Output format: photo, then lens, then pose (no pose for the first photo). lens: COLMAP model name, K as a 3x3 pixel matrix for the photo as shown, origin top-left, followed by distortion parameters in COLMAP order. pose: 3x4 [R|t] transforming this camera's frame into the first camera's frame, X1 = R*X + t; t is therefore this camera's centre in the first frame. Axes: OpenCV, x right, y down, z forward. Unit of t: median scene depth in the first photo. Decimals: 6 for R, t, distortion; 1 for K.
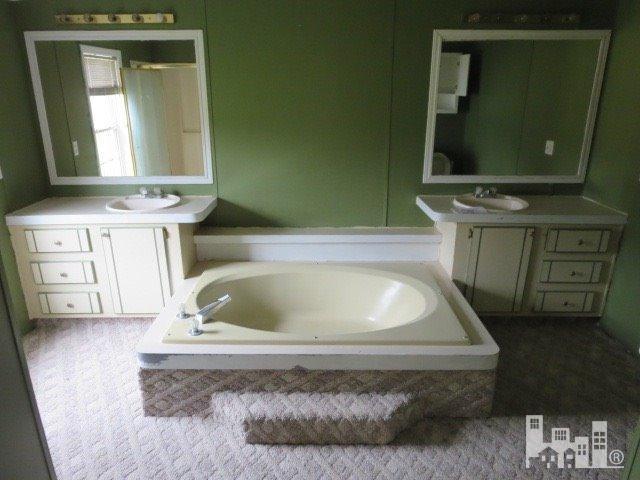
lens RADIAL K [[451.8, 0, 319.2], [0, 451.8, 241.2], [0, 0, 1]] dist [-0.040868, 0.003508]
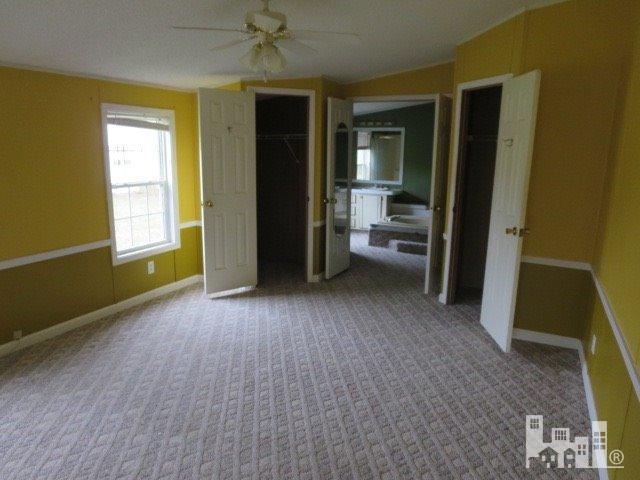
lens RADIAL K [[451.8, 0, 319.9], [0, 451.8, 239.1], [0, 0, 1]] dist [-0.040868, 0.003508]
pose [[0.894406, 0.099822, -0.435975, 0.518769], [-0.154781, 0.983626, -0.092320, 0.509001], [0.419621, 0.150053, 0.895211, -1.506936]]
